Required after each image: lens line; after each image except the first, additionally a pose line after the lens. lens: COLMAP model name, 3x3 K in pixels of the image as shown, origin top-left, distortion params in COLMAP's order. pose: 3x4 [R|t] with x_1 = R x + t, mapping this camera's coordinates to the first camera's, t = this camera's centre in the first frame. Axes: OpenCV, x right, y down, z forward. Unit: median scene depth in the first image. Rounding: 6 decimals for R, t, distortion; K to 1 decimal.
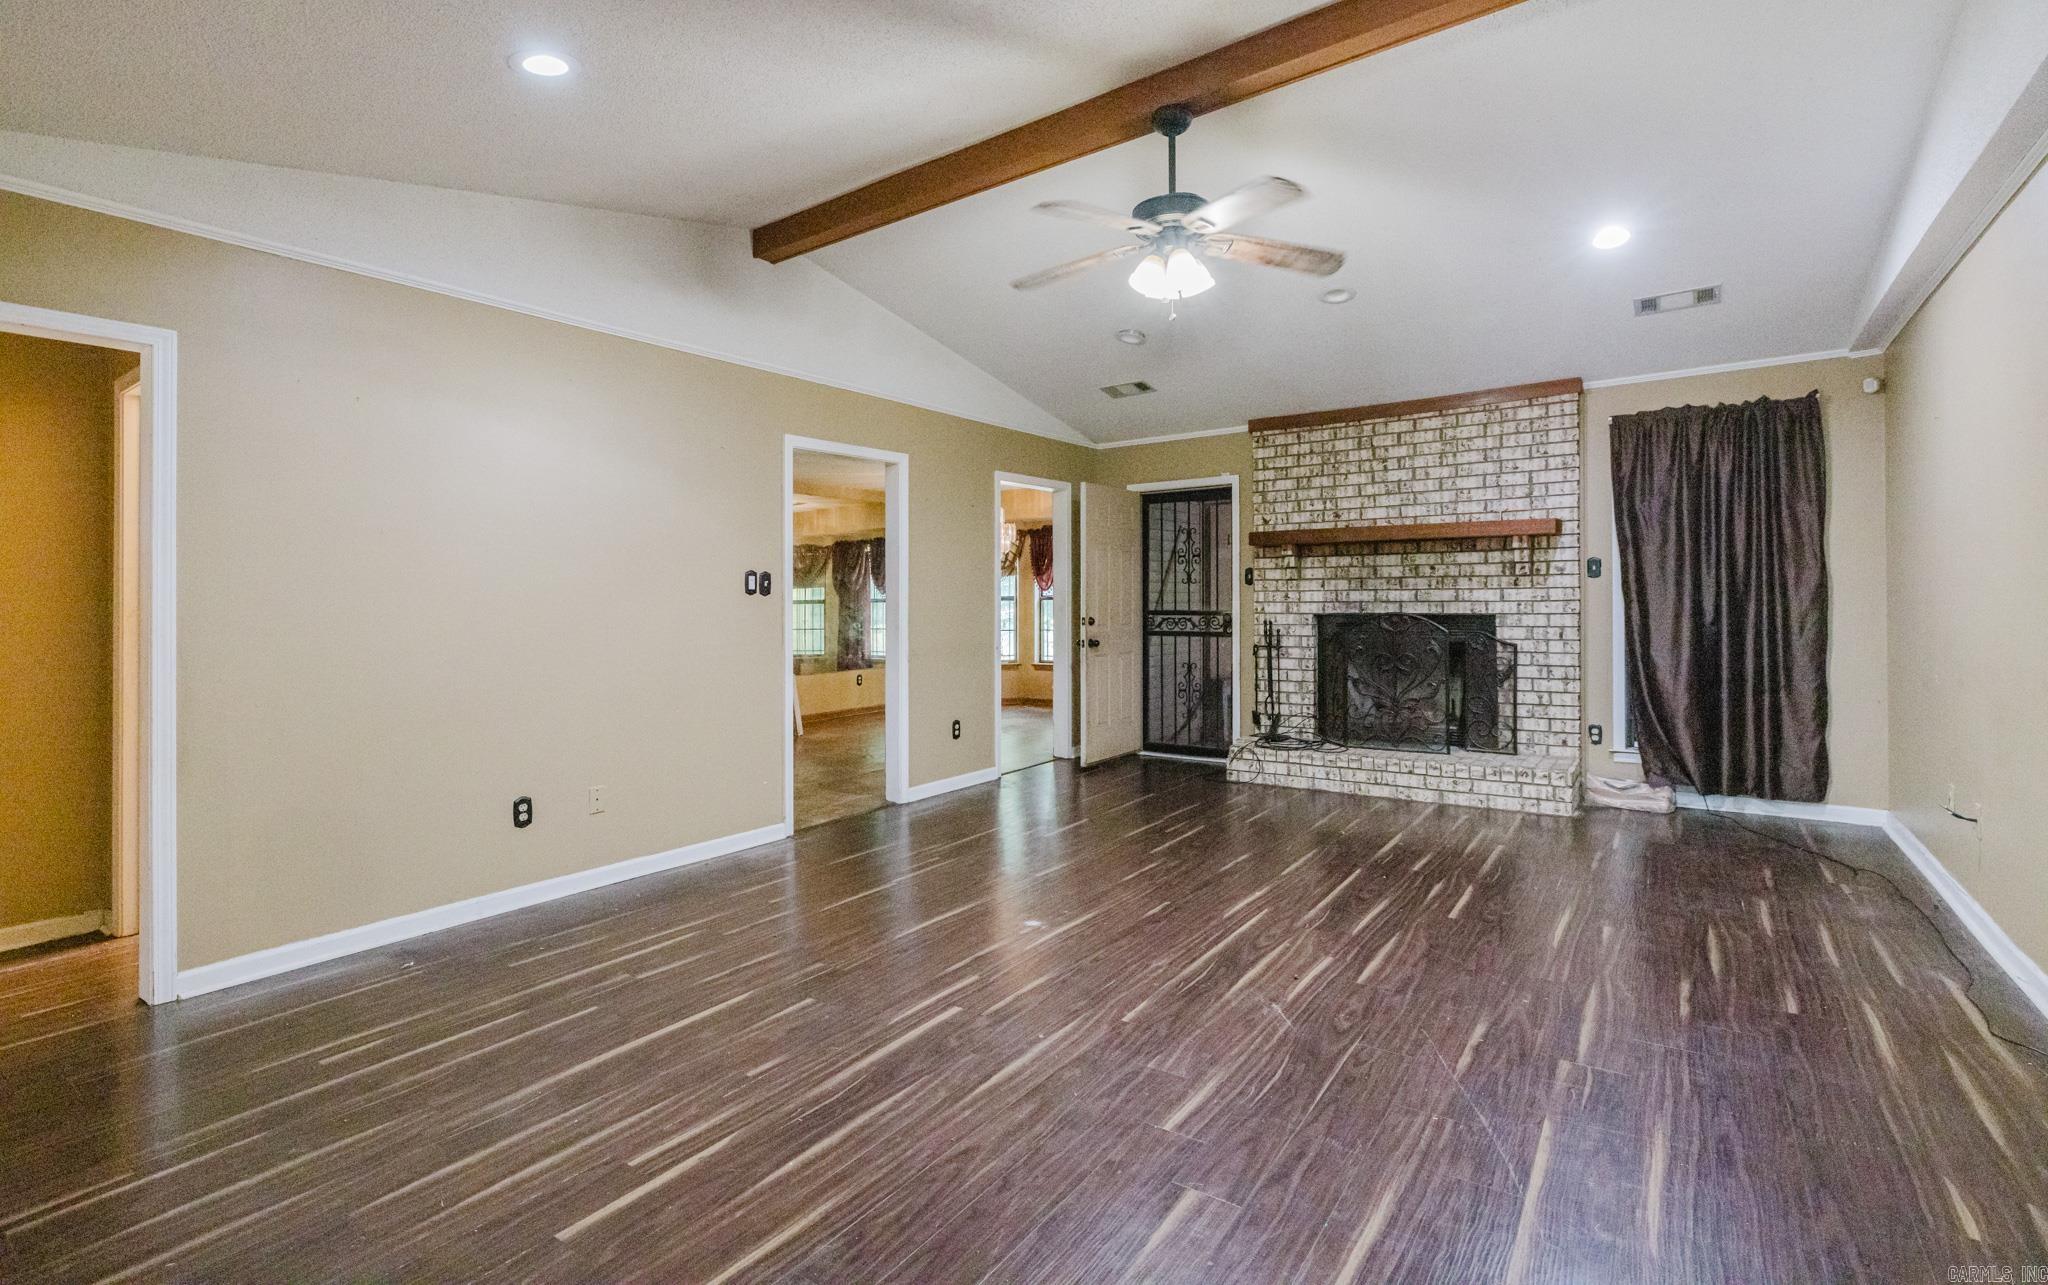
lens RADIAL K [[902.1, 0, 1018.4], [0, 902.1, 577.8], [0, 0, 1]] dist [-0.008875, 0.000698]
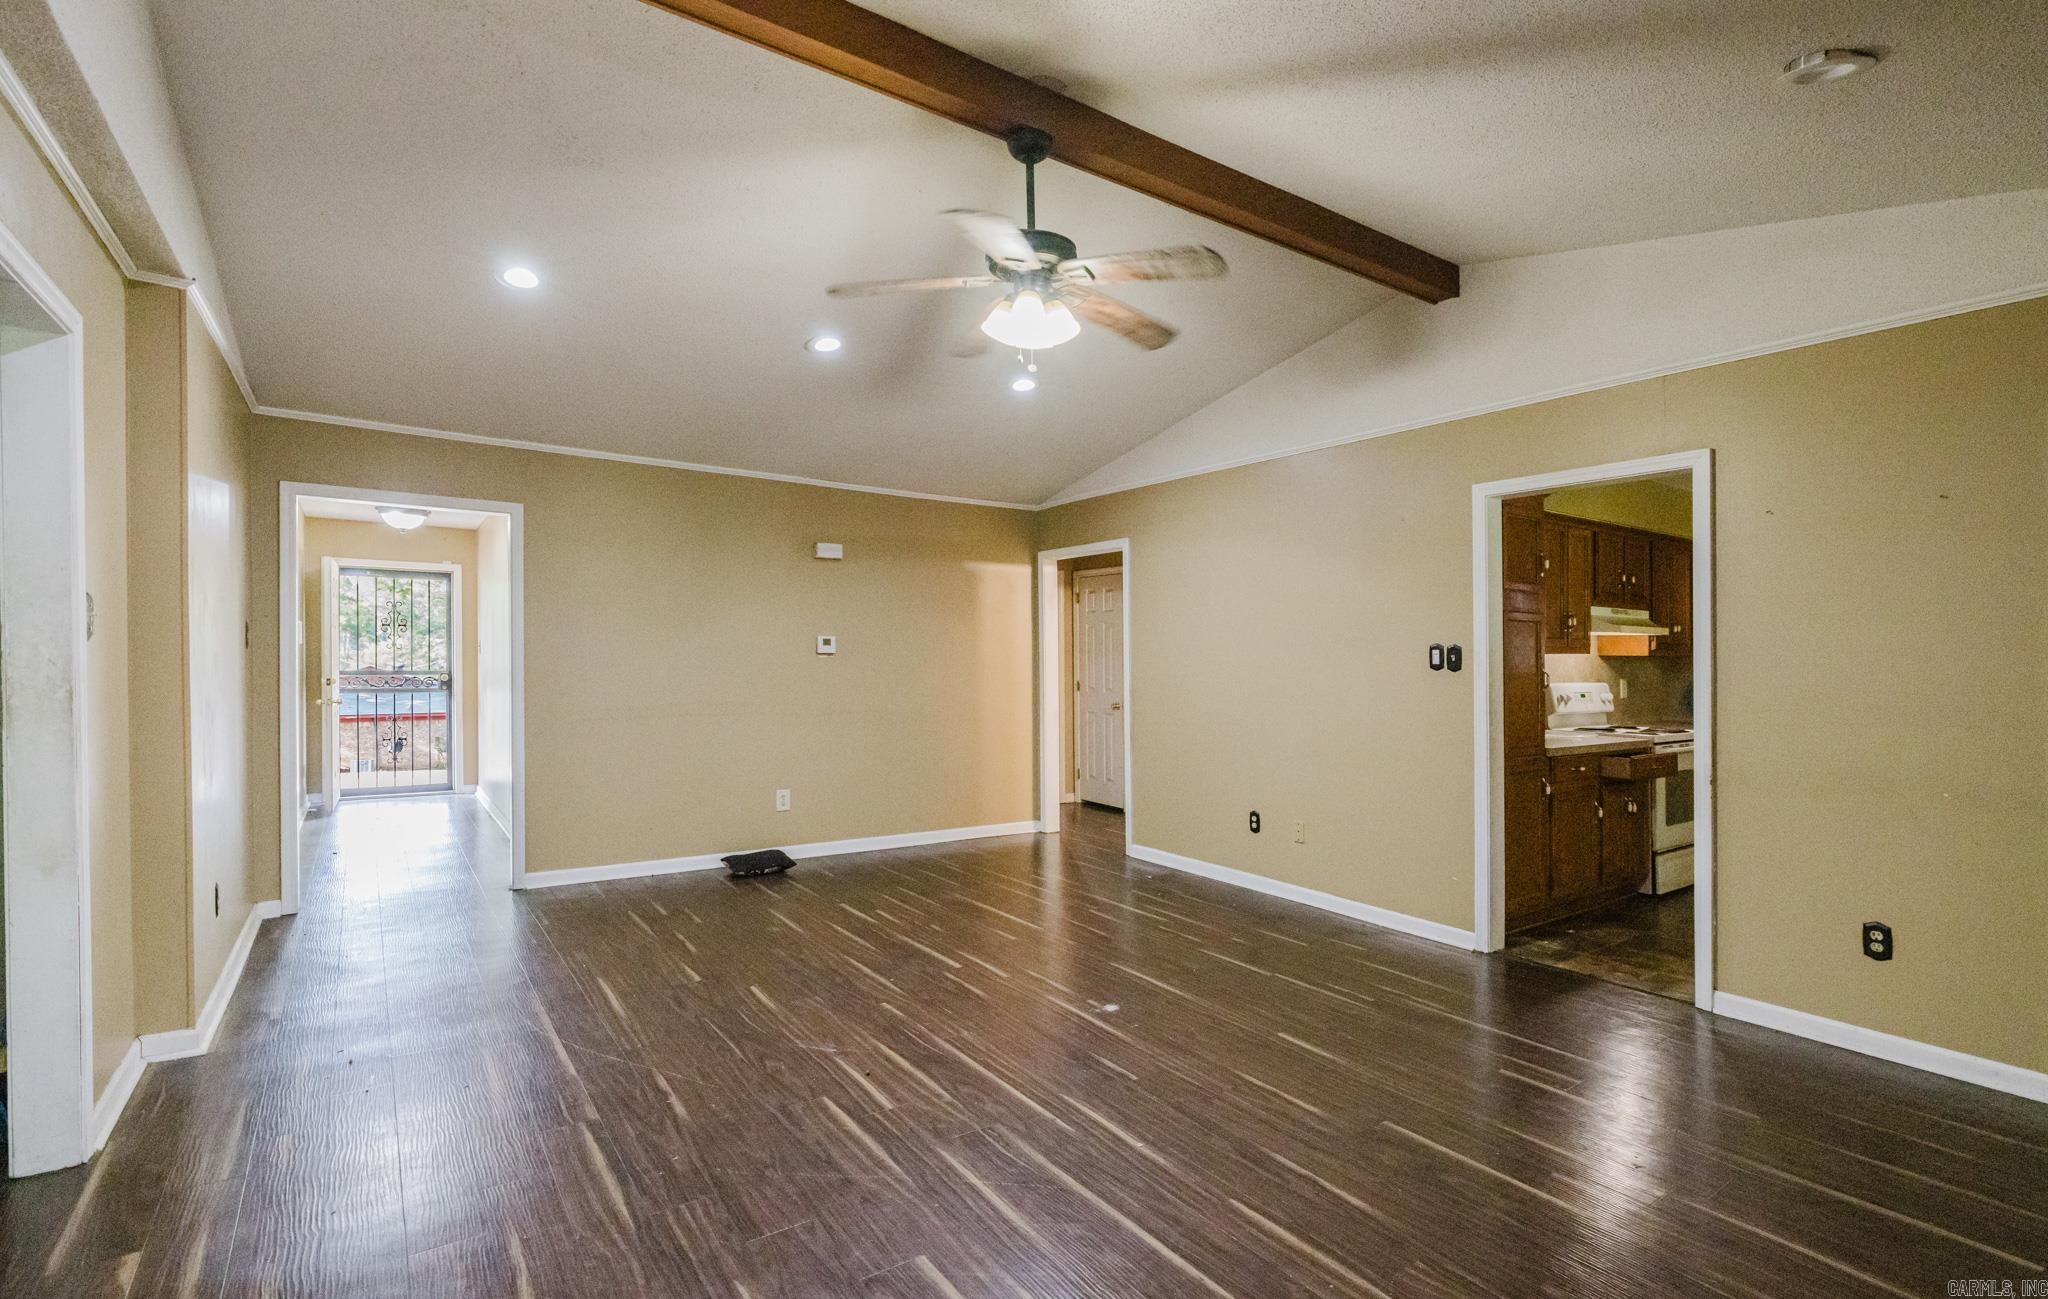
lens RADIAL K [[969.0, 0, 1070.9], [0, 969.0, 597.2], [0, 0, 1]] dist [0.017418, -0.000402]
pose [[-0.301988, -0.048110, -0.952097, 0.641648], [0.018788, 0.998231, -0.056401, -0.005460], [0.953126, -0.034921, -0.300550, 0.776997]]
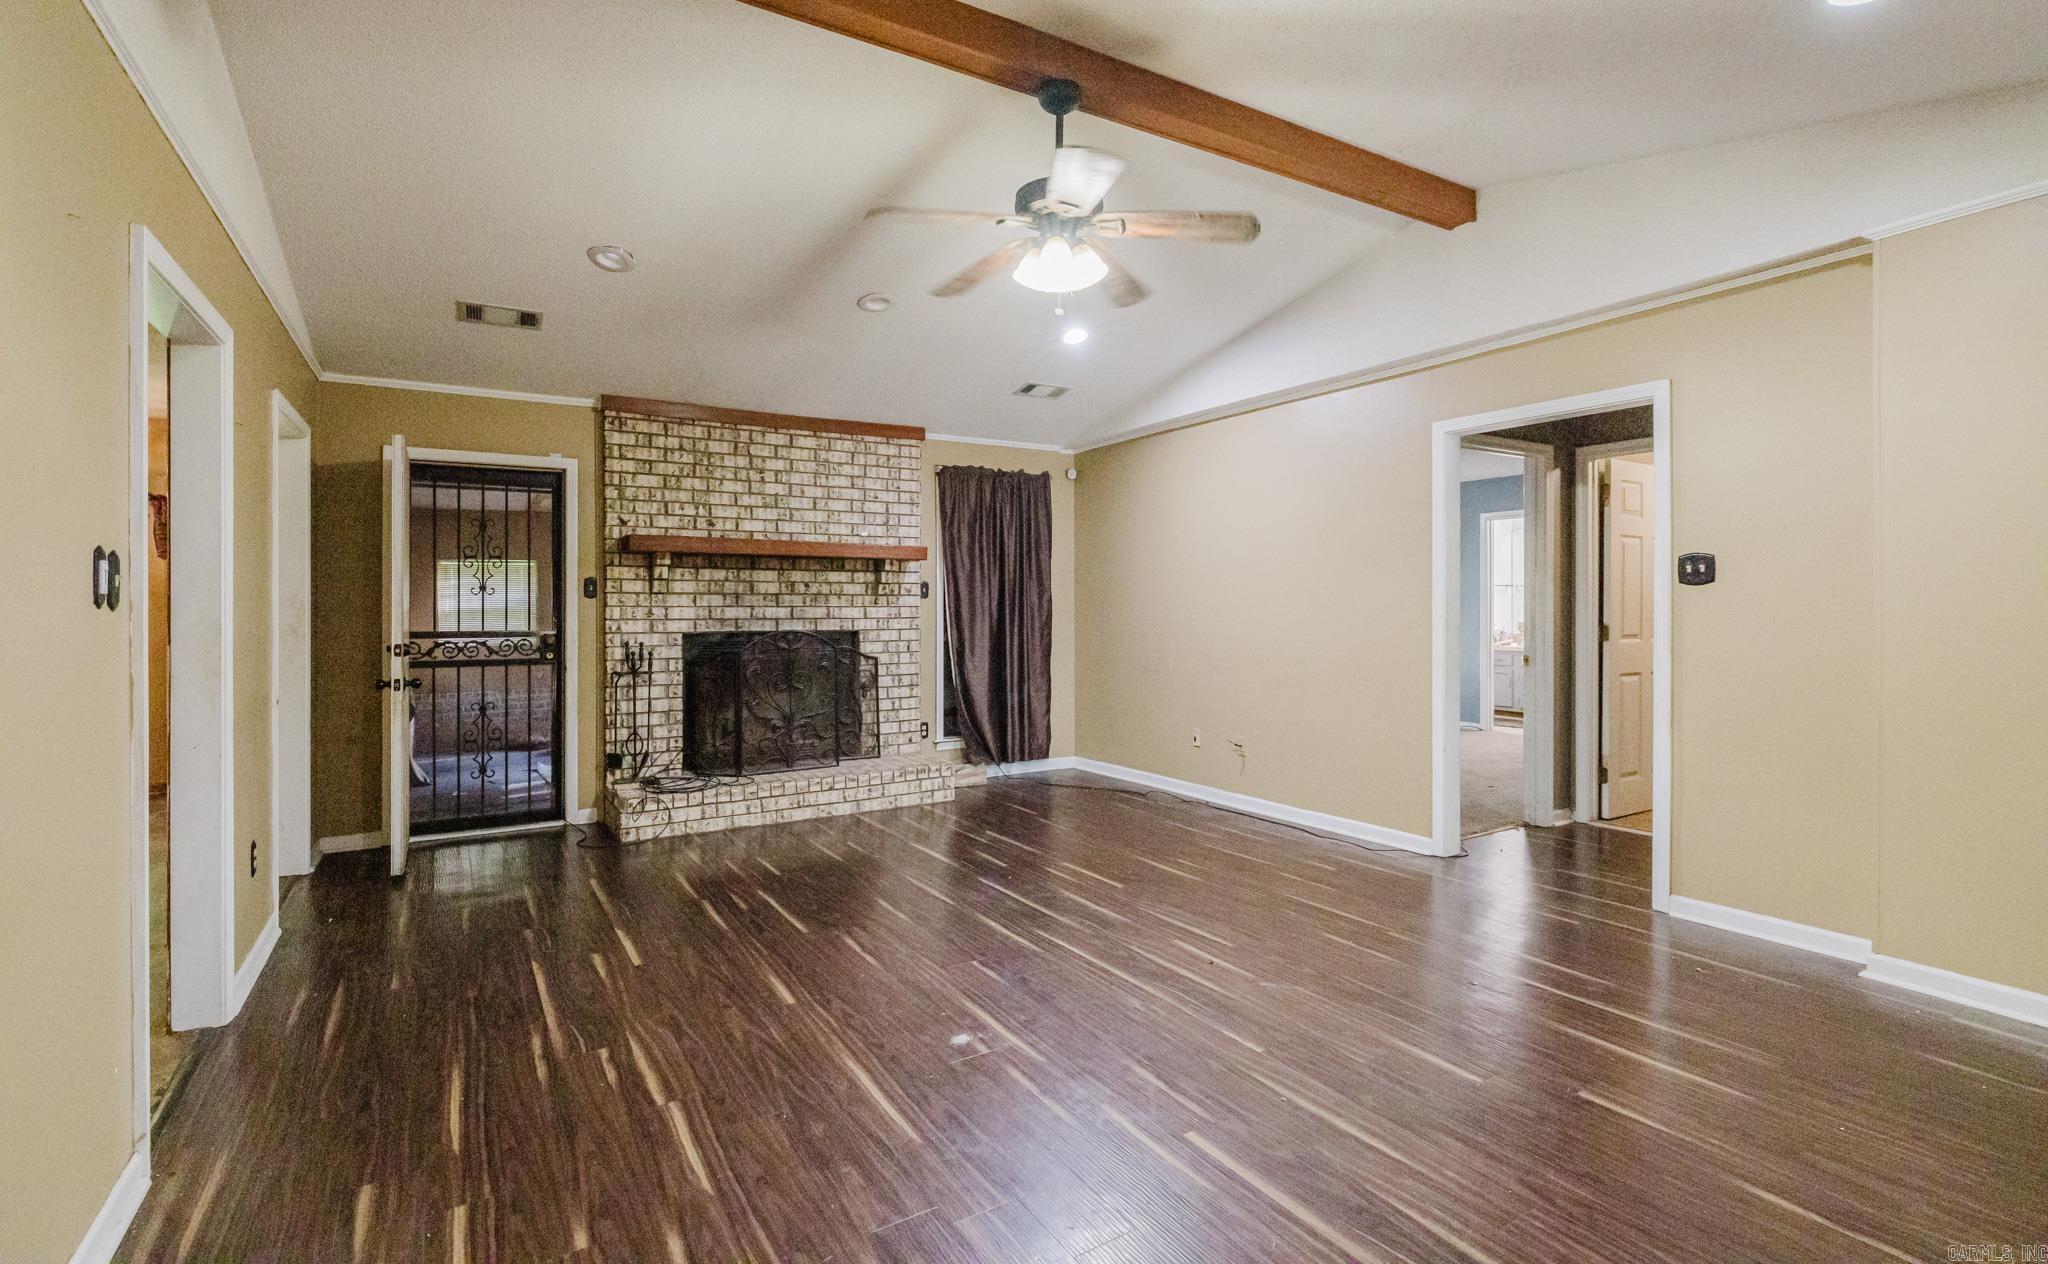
lens RADIAL K [[924.5, 0, 1014.8], [0, 924.5, 597.6], [0, 0, 1]] dist [-0.006764, 0.000354]
pose [[0.399798, 0.017780, 0.916431, -0.417854], [-0.023770, 0.999677, -0.009025, 0.006873], [-0.916295, -0.018176, 0.400092, 0.389152]]
